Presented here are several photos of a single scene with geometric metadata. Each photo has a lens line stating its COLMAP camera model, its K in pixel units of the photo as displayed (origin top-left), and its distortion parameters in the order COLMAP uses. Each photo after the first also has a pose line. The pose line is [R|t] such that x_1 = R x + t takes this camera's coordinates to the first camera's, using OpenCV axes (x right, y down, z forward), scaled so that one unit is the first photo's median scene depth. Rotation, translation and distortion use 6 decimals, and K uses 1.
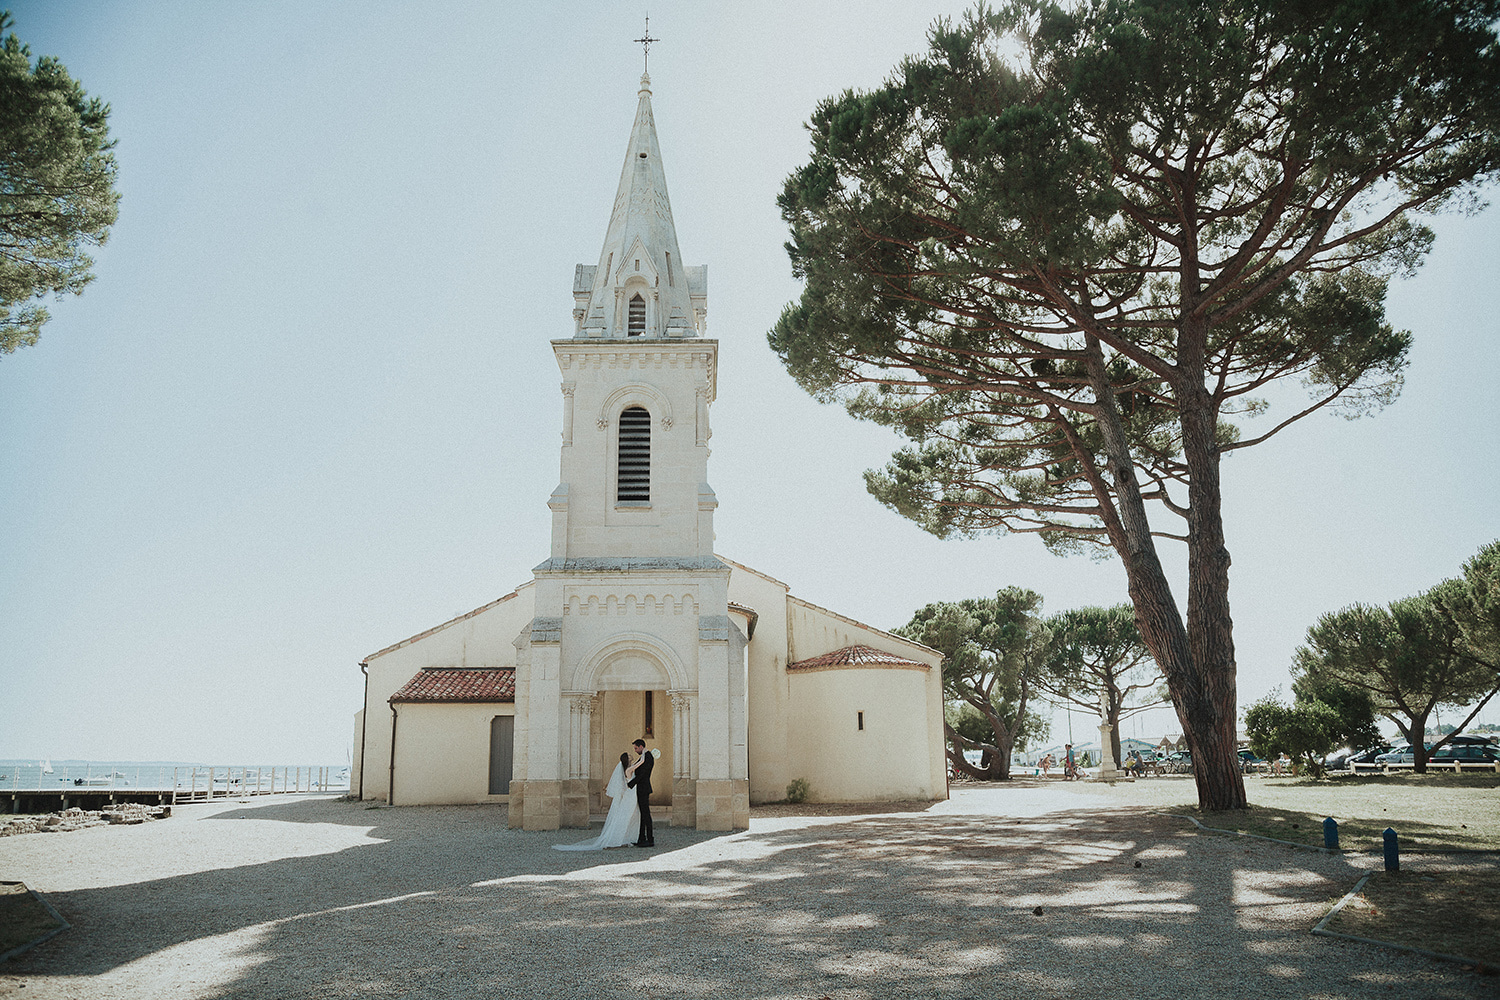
lens RADIAL K [[1058.2, 0, 750.0], [0, 1058.2, 500.0], [0, 0, 1]] dist [-0.003720, -0.001394]
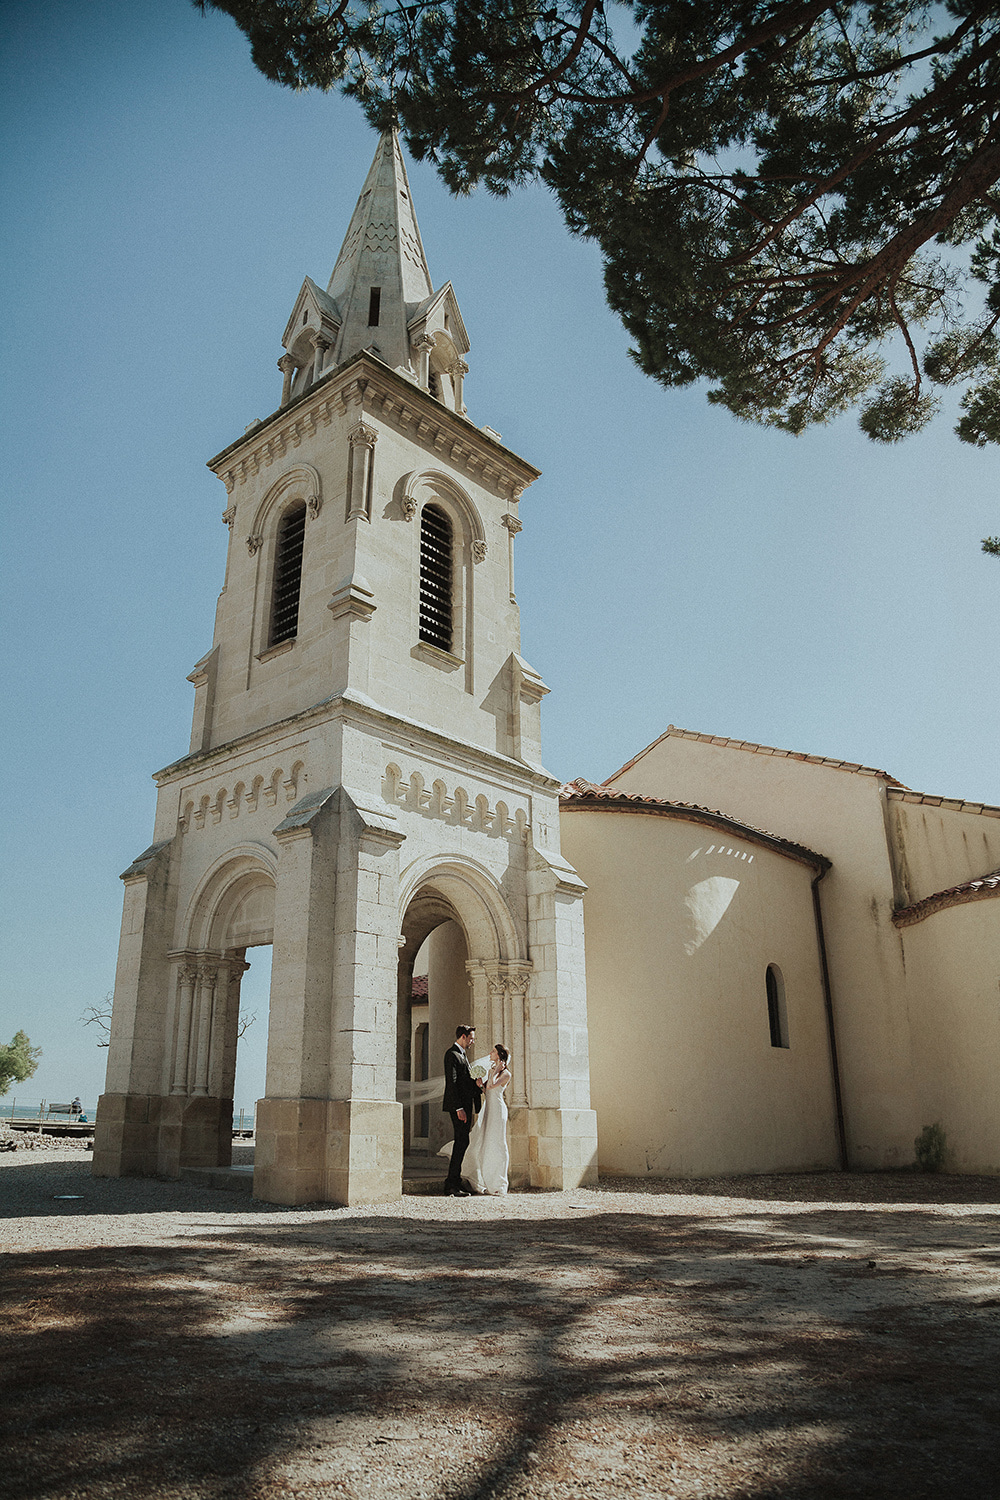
lens RADIAL K [[1058.2, 0, 500.0], [0, 1058.2, 750.0], [0, 0, 1]] dist [-0.003720, -0.001394]
pose [[0.709464, -0.226657, -0.667298, 0.287025], [0.153876, 0.973844, -0.167180, 0.140359], [0.687737, 0.015927, 0.725785, 0.480331]]
